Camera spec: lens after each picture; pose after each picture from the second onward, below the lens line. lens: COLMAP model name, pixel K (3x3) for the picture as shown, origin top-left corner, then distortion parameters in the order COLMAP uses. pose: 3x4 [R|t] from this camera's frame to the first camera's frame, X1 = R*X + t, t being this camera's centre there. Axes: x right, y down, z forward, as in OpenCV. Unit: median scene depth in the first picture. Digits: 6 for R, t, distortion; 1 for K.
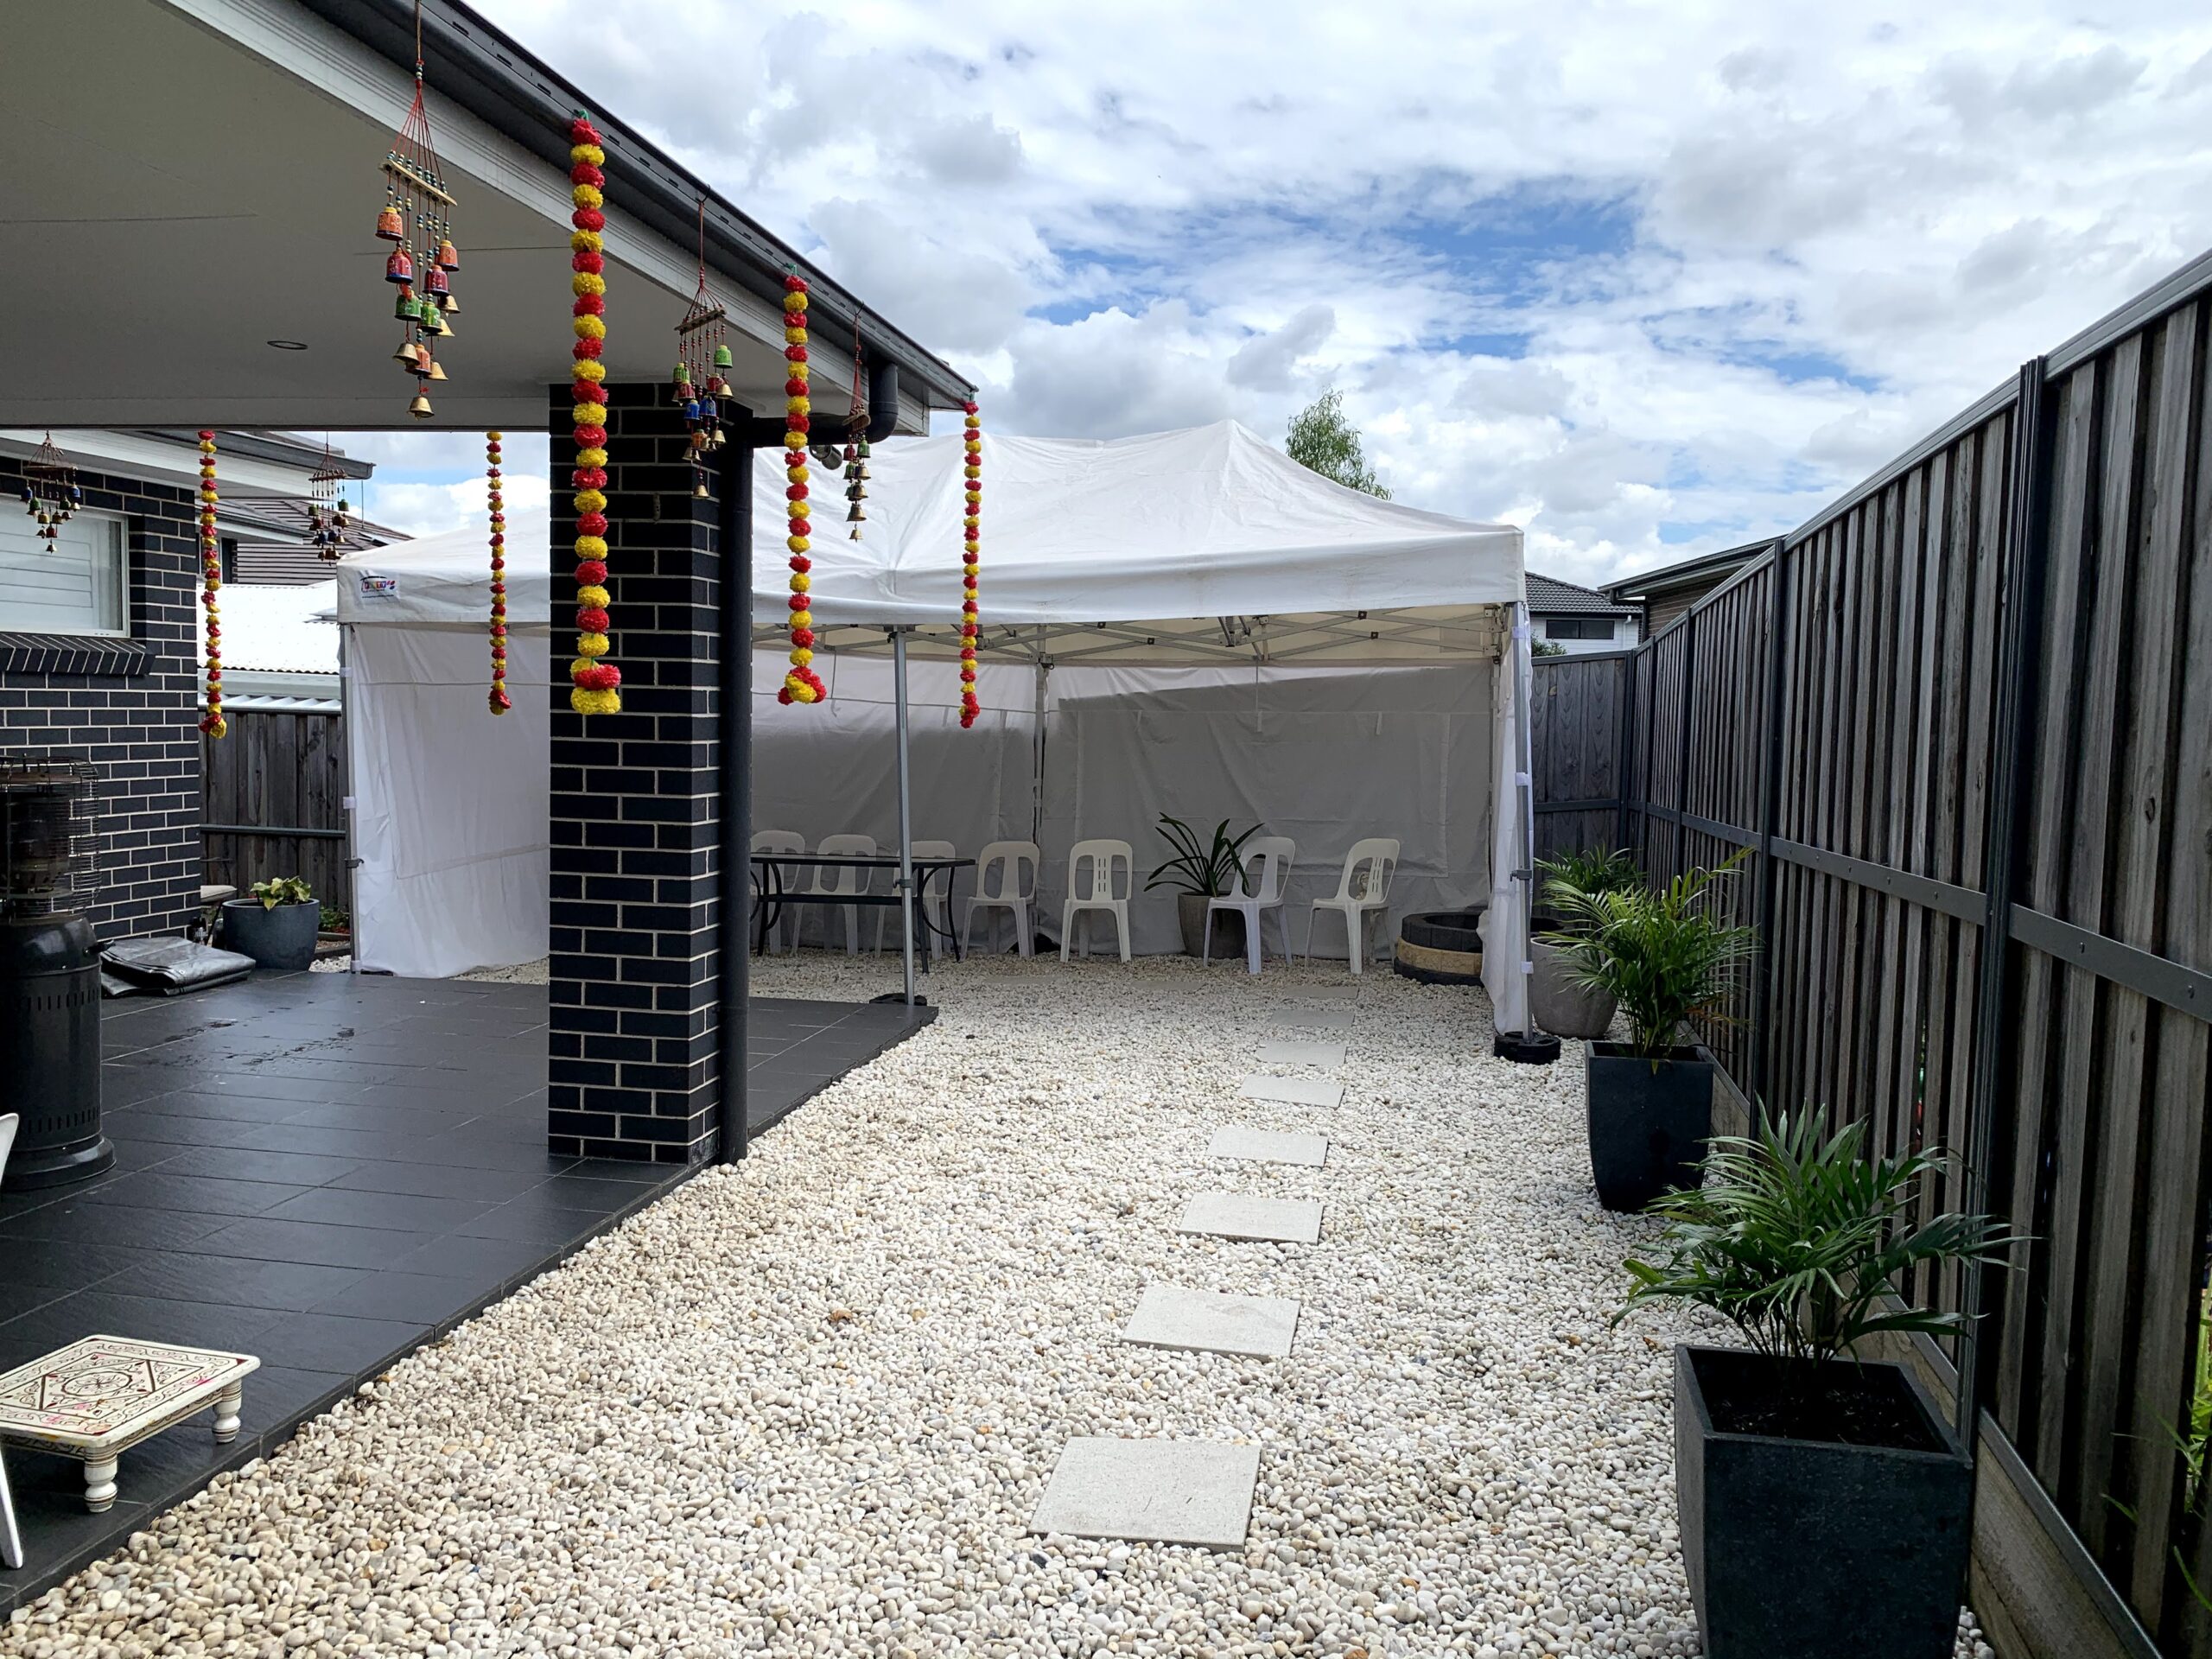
lens RADIAL K [[1646.8, 0, 1106.0], [0, 1646.8, 829.5], [0, 0, 1]] dist [0.059078, 0.000358]
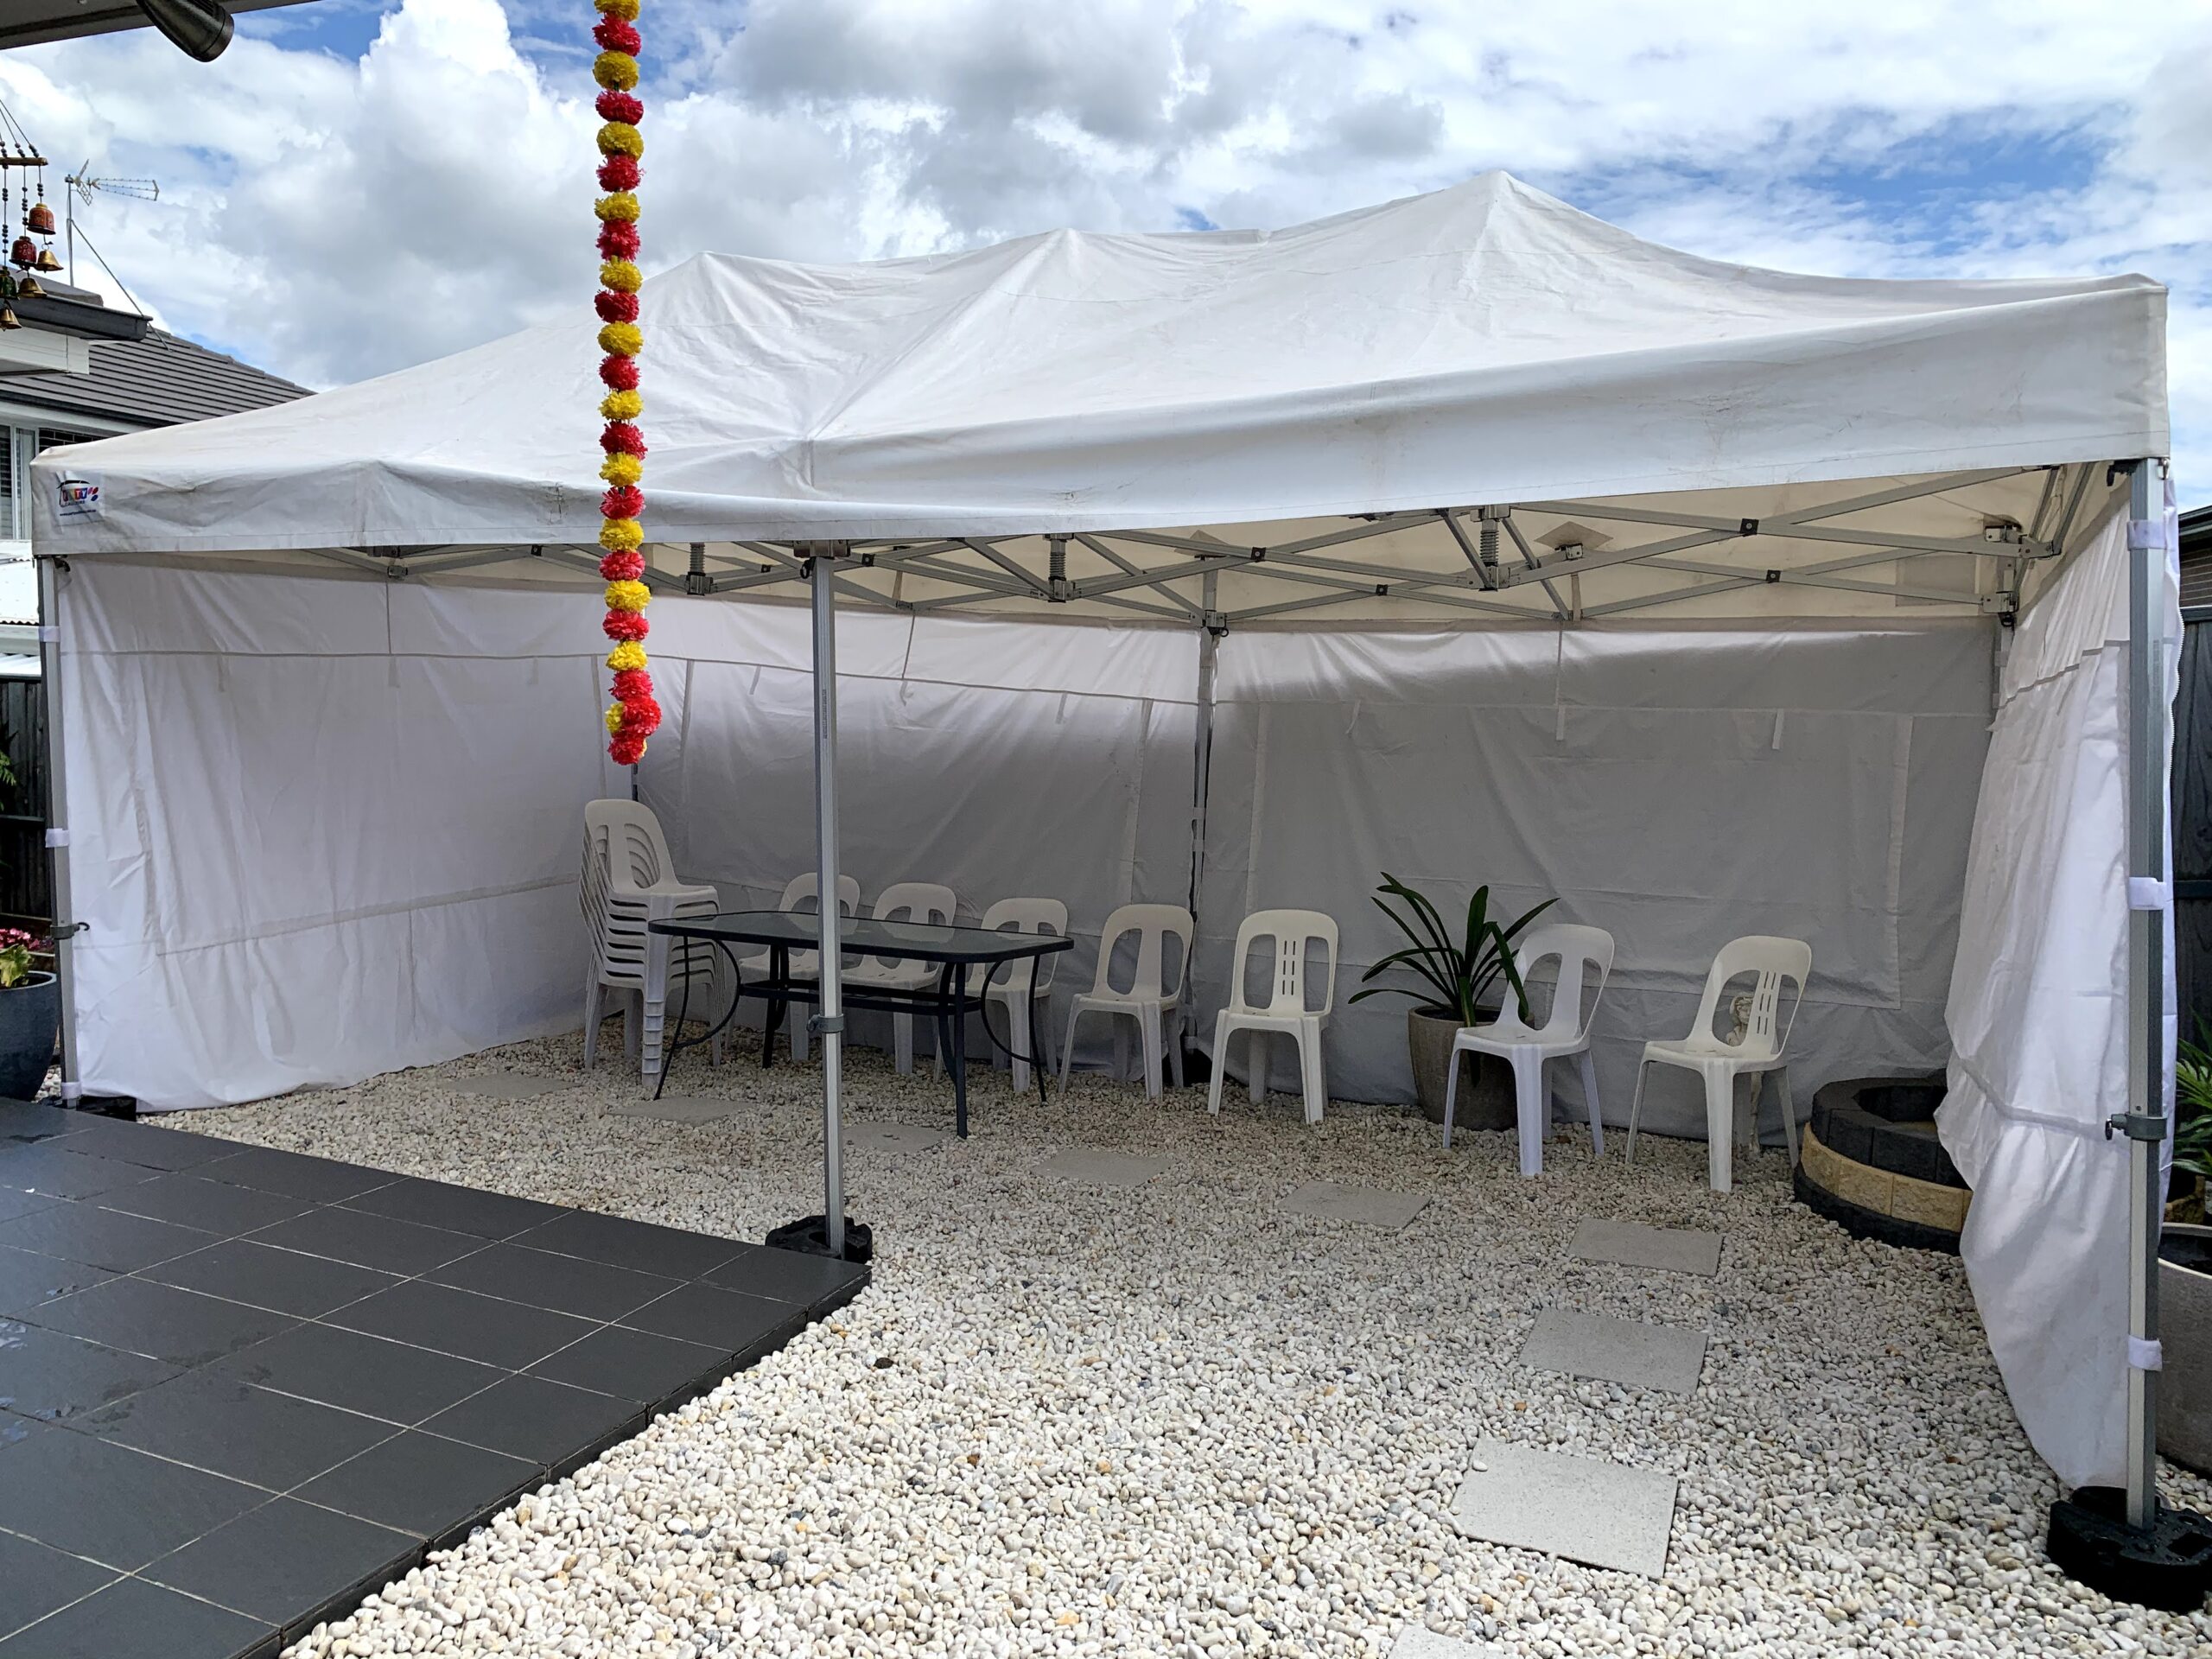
lens RADIAL K [[1673.0, 0, 1081.9], [0, 1673.0, 825.8], [0, 0, 1]] dist [0.023051, -0.005590]
pose [[0.974481, 0.028040, -0.222713, 0.065346], [-0.026145, 0.999593, 0.011451, -0.033622], [0.222944, -0.005336, 0.974817, 0.398366]]
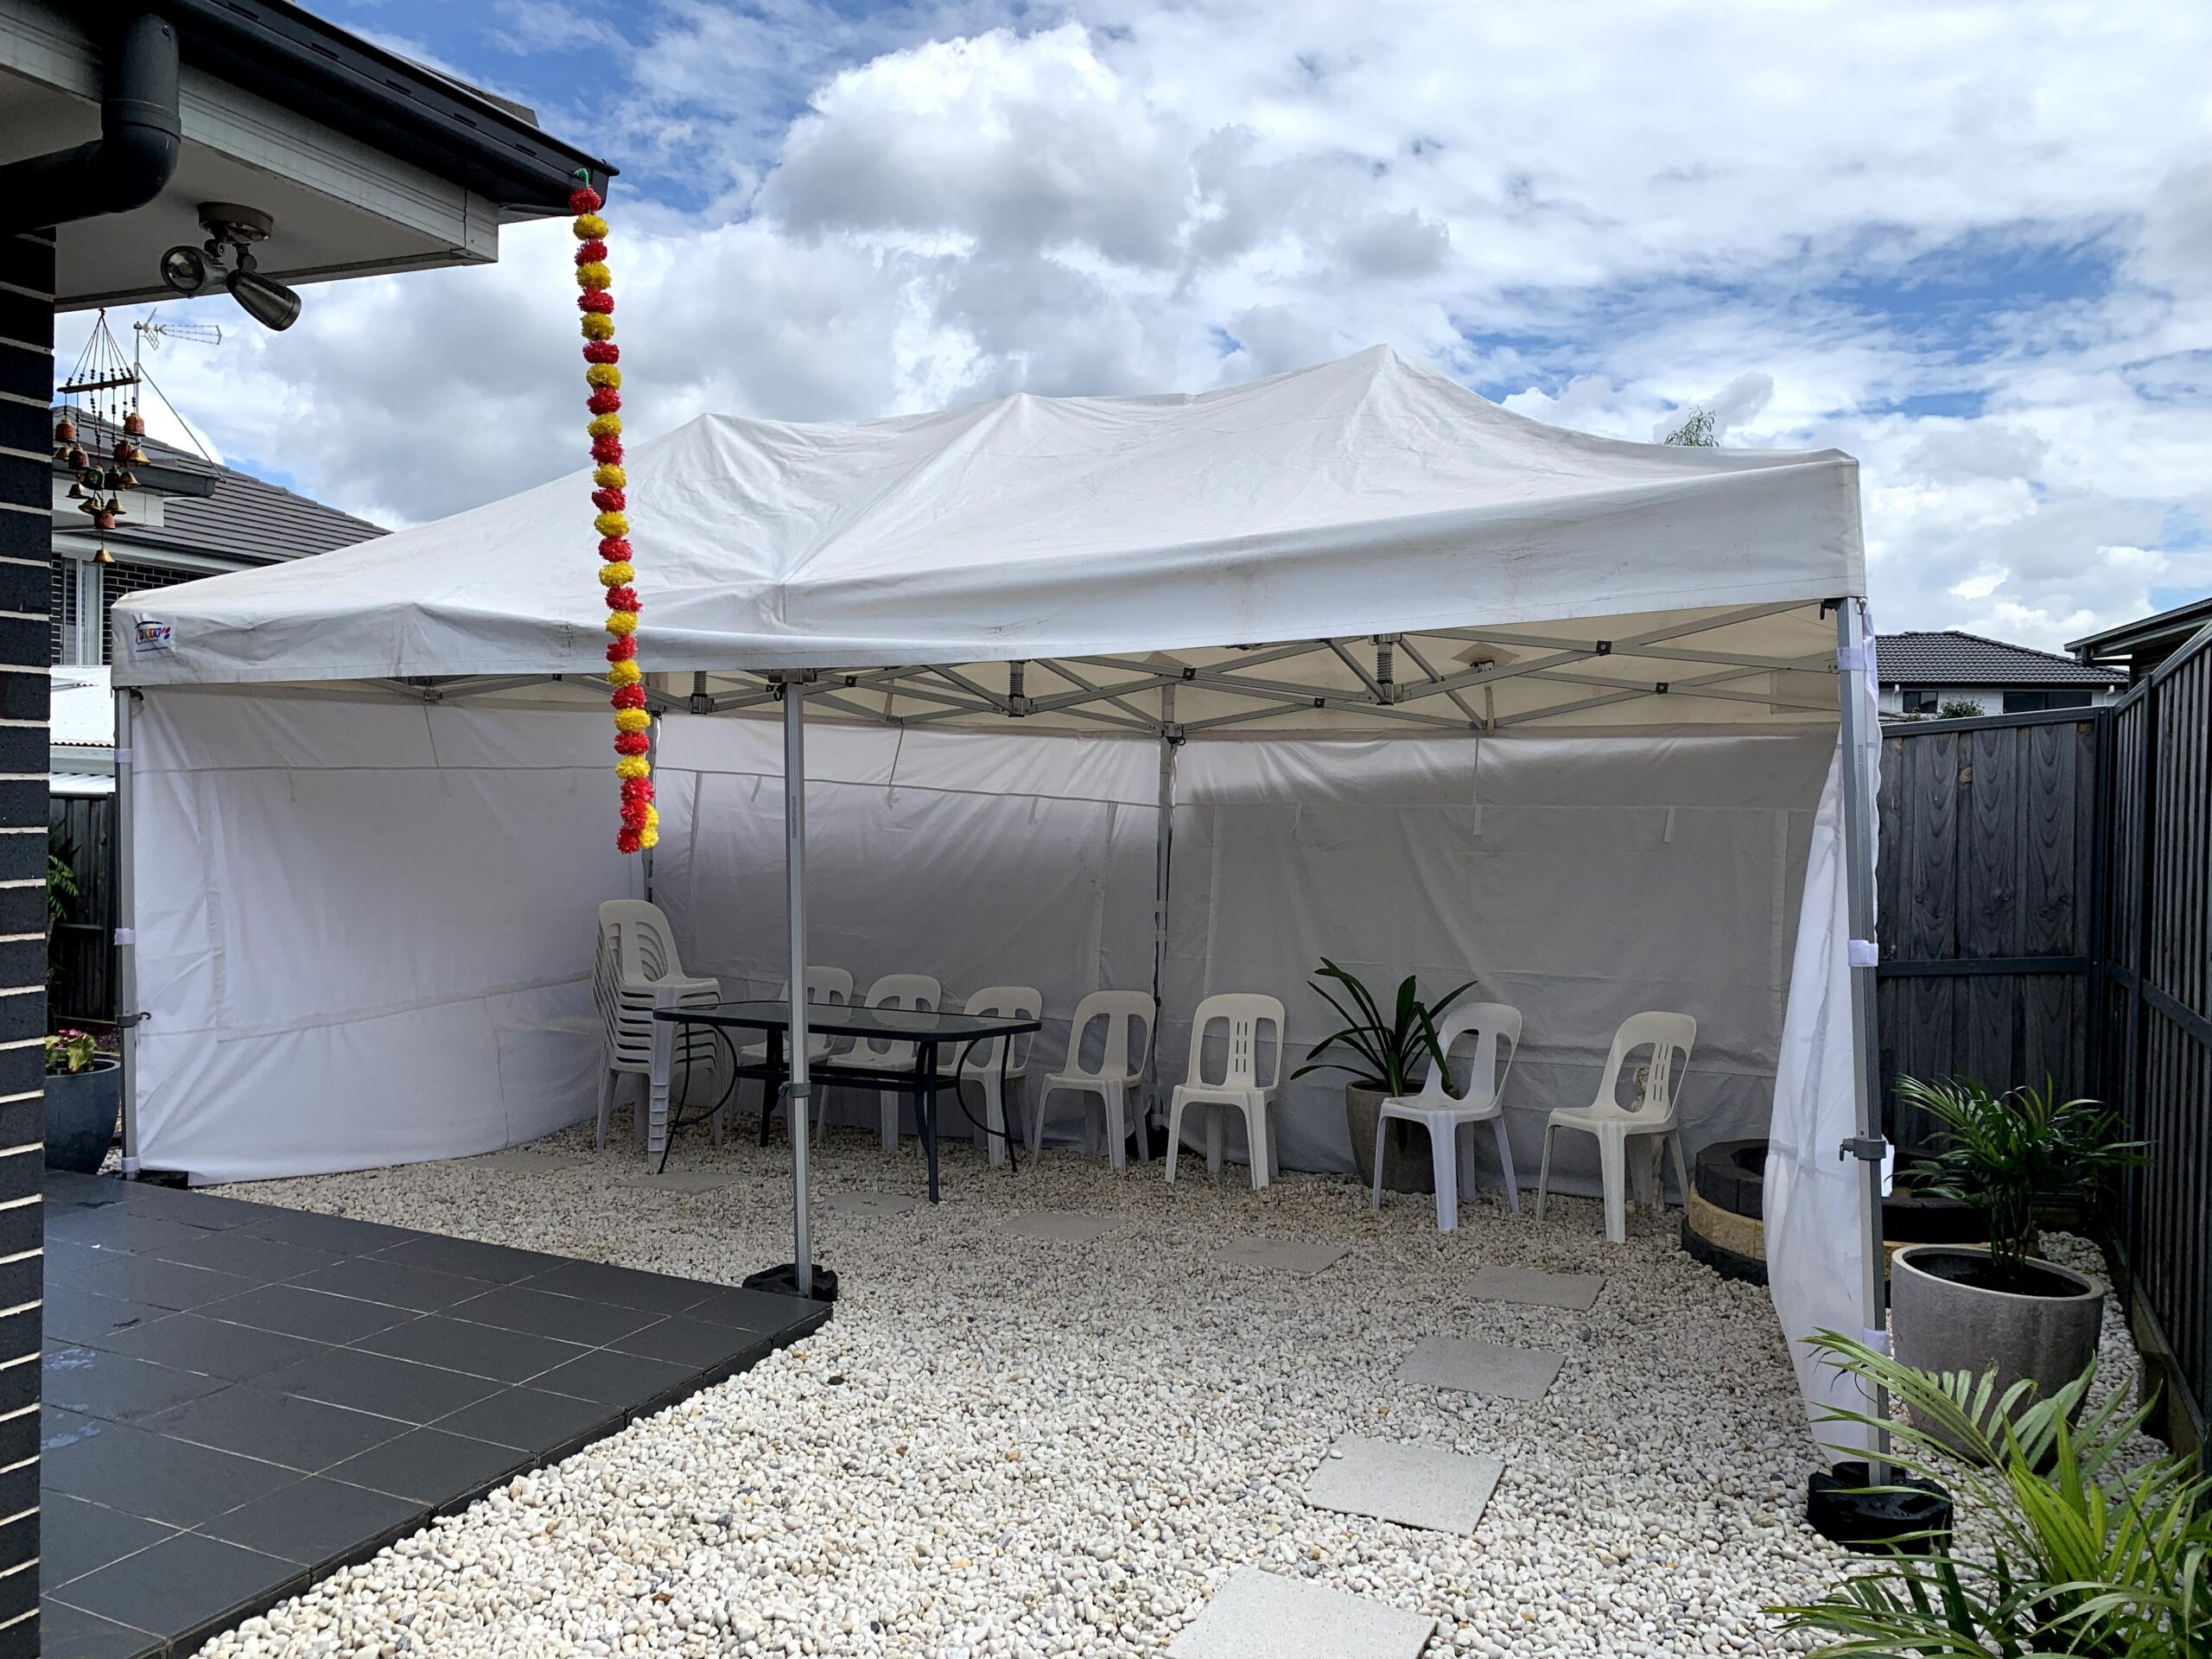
lens RADIAL K [[1675.2, 0, 1106.0], [0, 1675.2, 829.5], [0, 0, 1]] dist [0.008983, 0.009642]
pose [[0.972594, 0.004747, -0.232463, 0.110648], [-0.016900, 0.998590, -0.050316, -0.028642], [0.231896, 0.052865, 0.971303, 0.341504]]
